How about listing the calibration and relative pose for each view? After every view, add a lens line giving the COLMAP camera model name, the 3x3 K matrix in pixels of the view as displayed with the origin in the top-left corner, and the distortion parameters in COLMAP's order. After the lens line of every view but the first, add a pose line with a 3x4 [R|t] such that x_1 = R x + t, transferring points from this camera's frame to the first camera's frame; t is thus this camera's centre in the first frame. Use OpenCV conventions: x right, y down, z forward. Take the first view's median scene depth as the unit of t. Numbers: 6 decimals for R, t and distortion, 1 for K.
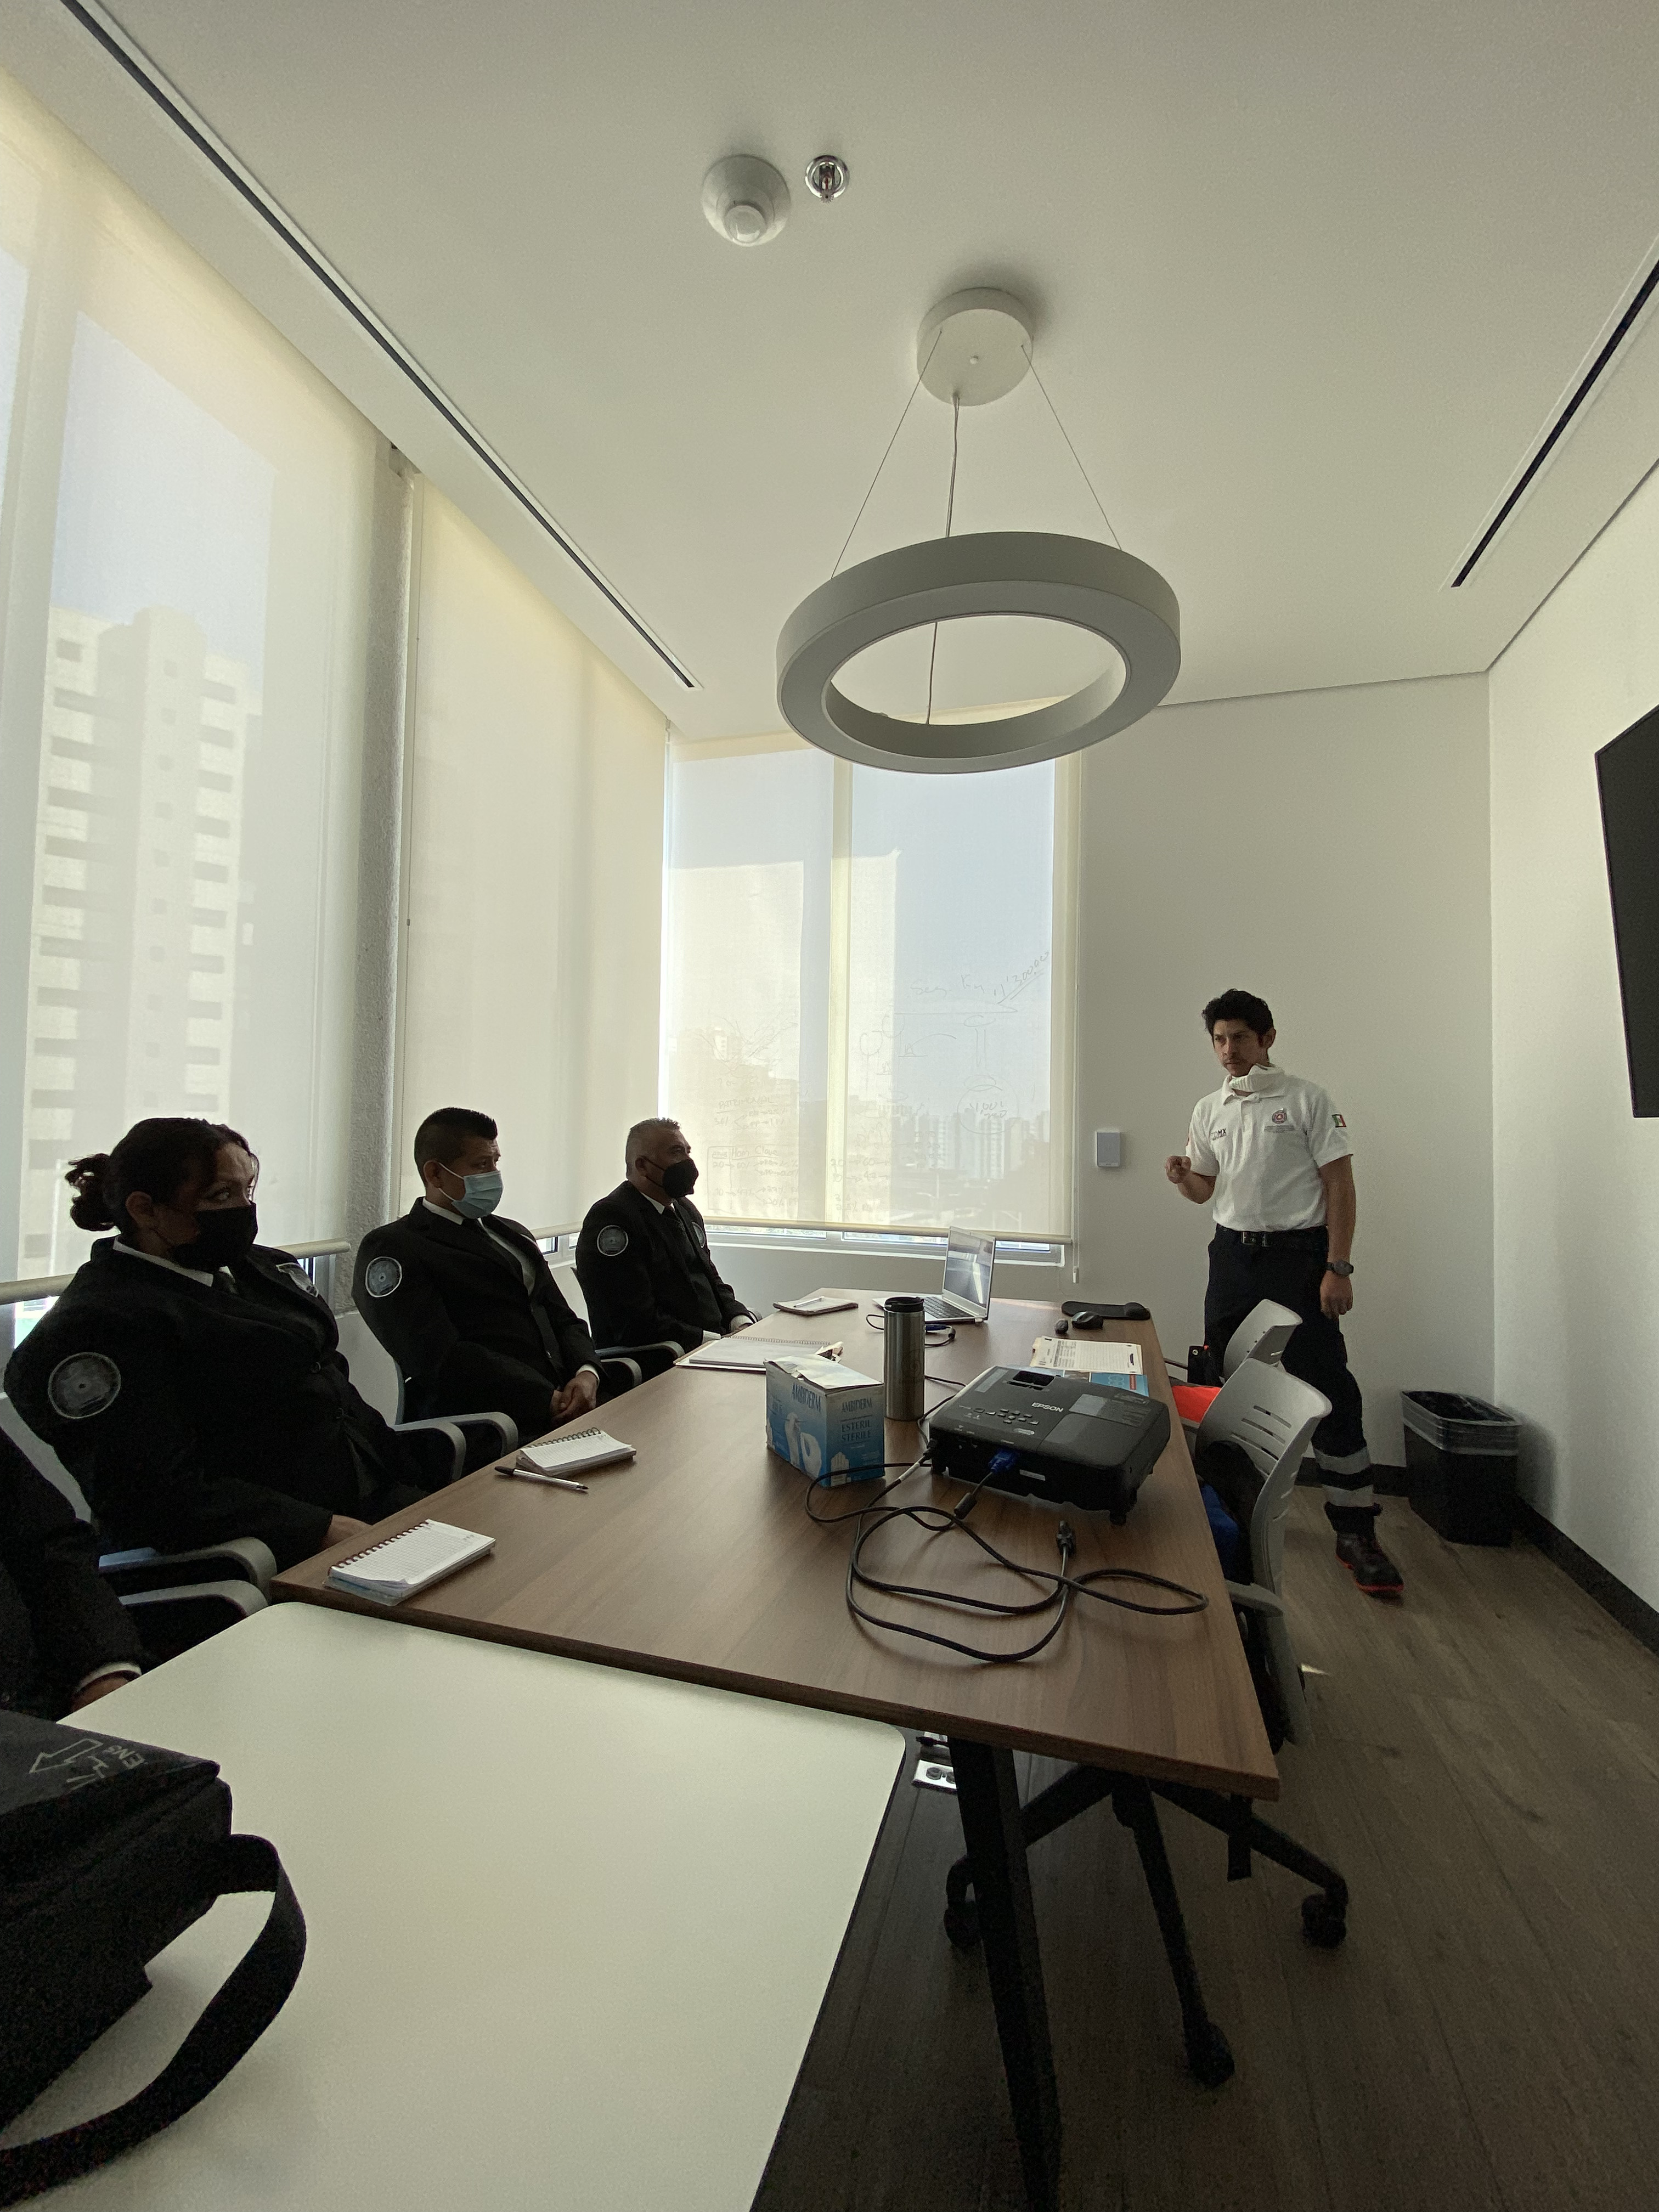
lens RADIAL K [[894.1, 0, 830.7], [0, 894.1, 1103.3], [0, 0, 1]] dist [0.001564, -0.013505]
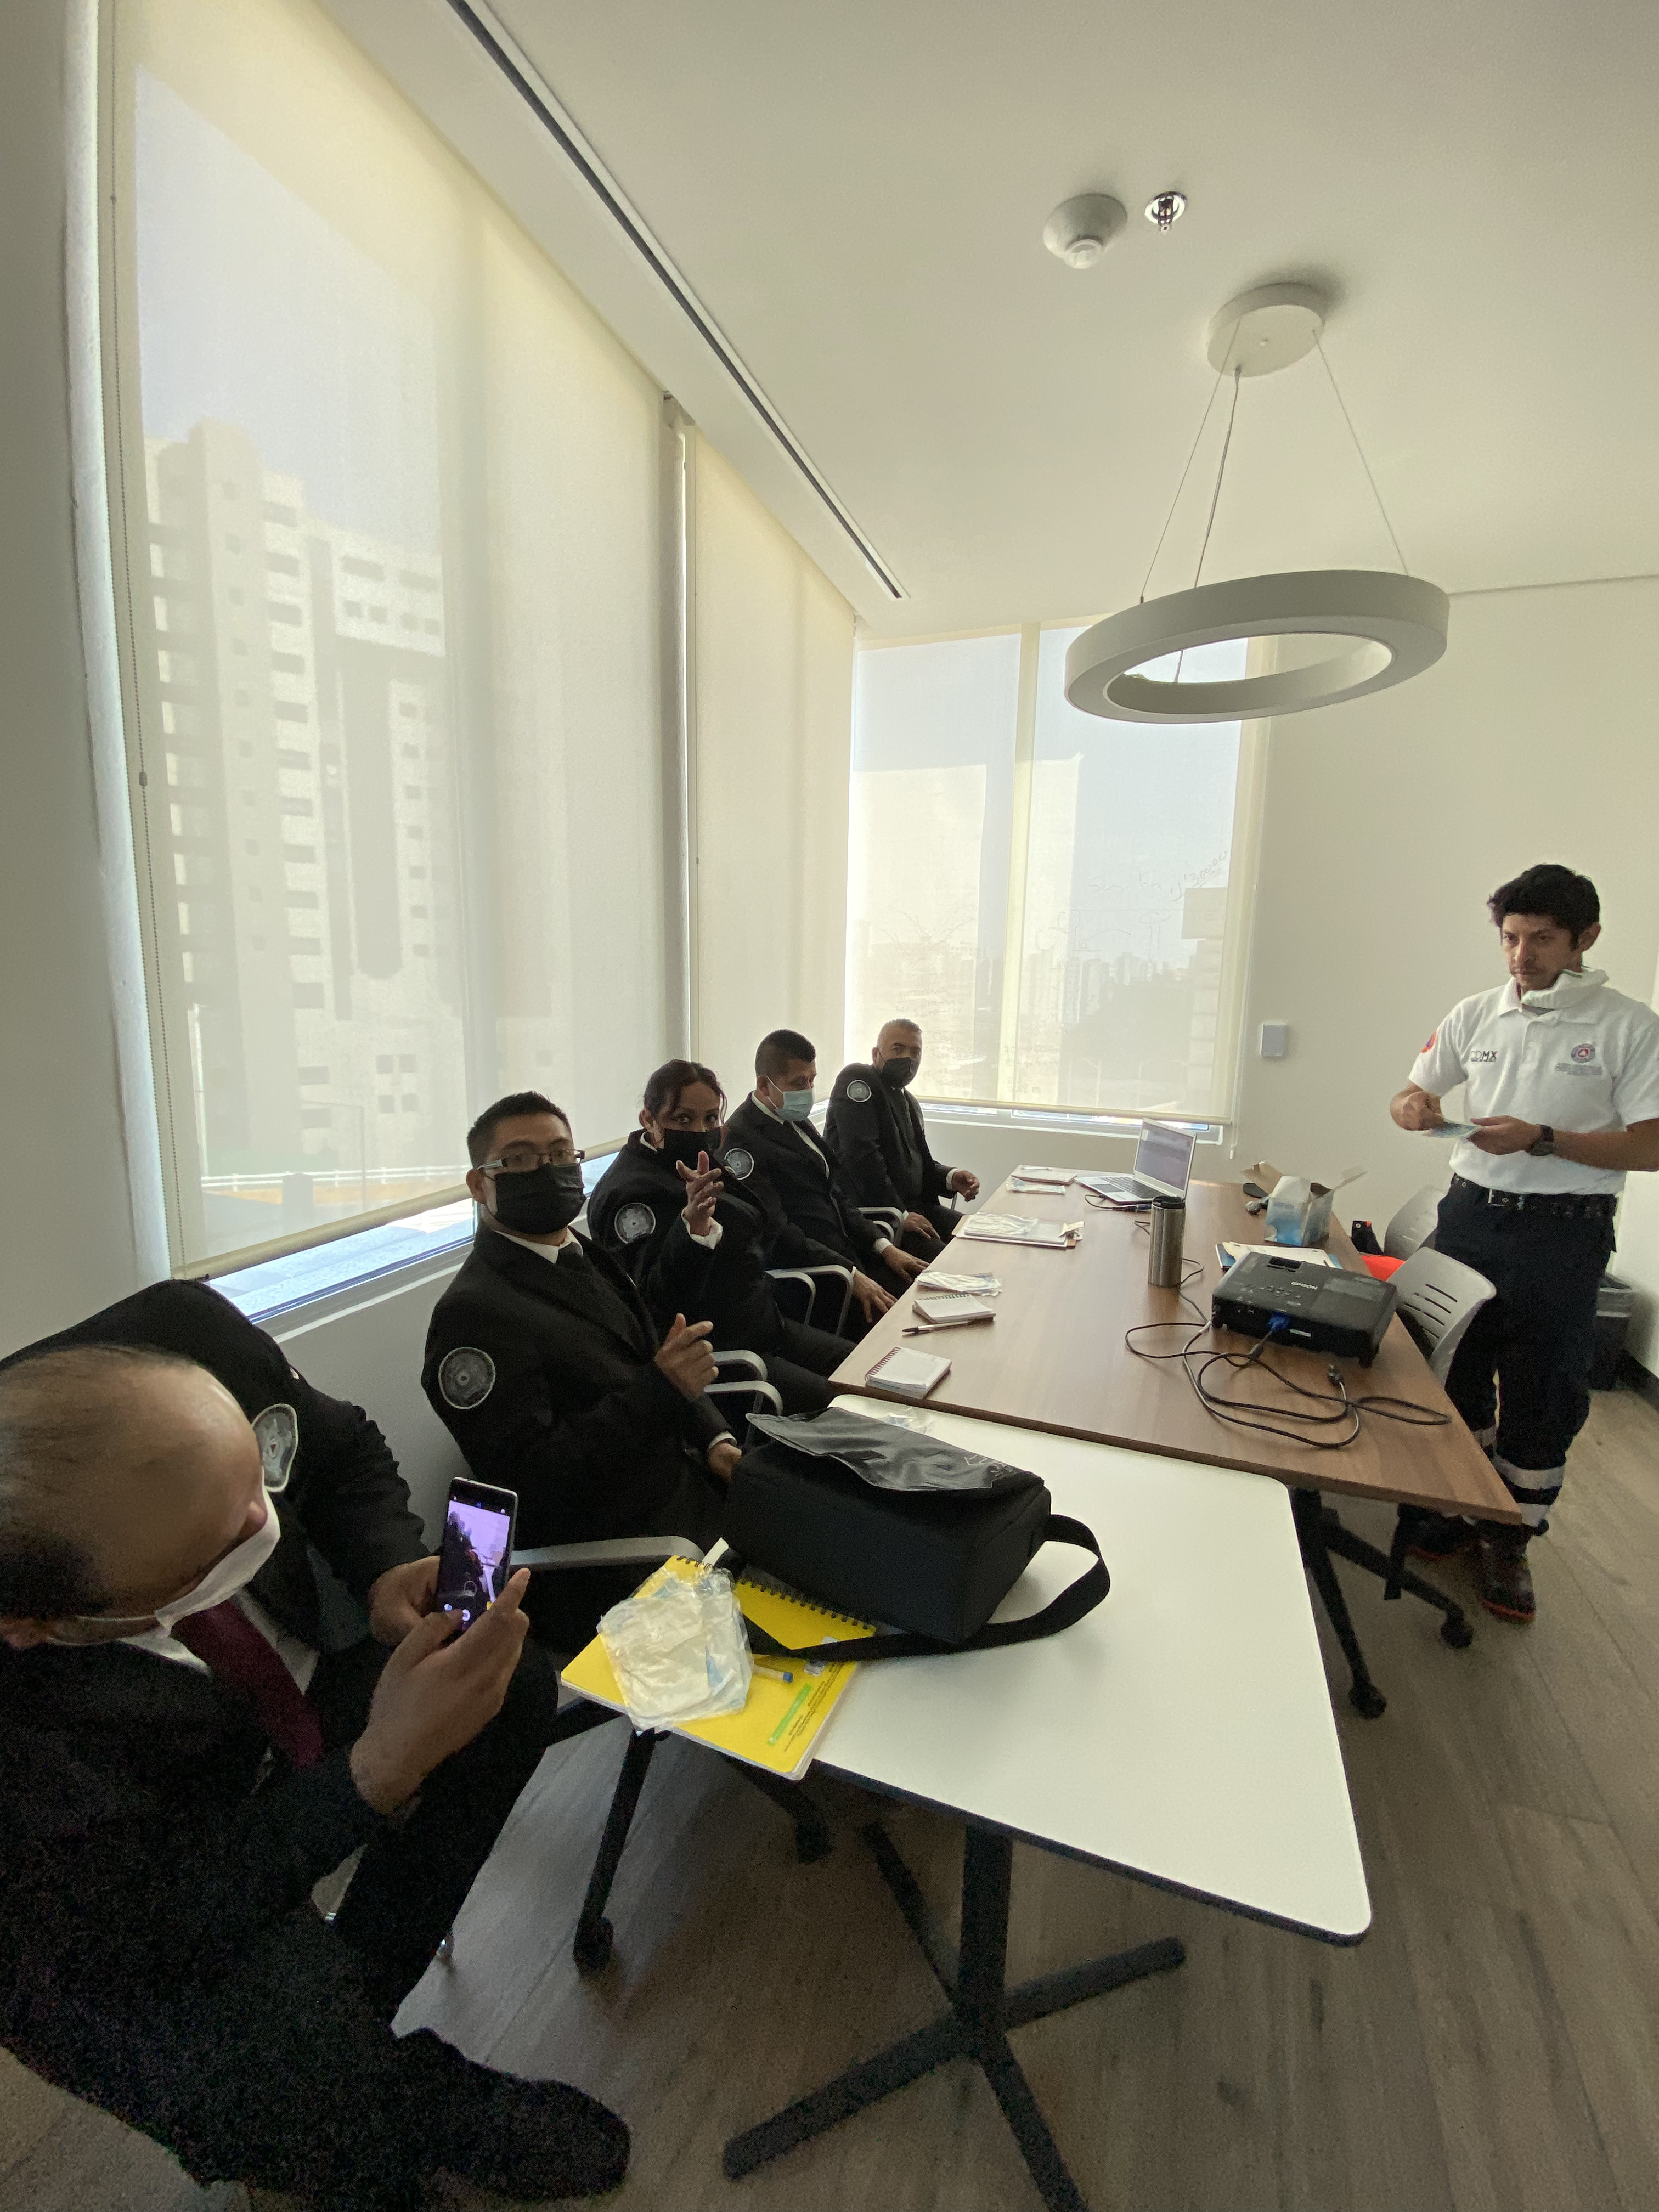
lens RADIAL K [[890.9, 0, 829.5], [0, 890.9, 1106.0], [0, 0, 1]] dist [0.017897, -0.026779]
pose [[0.996542, 0.015066, -0.081717, -0.307348], [-0.000272, 0.984011, 0.178105, -0.144140], [0.083094, -0.177467, 0.980612, -0.293426]]
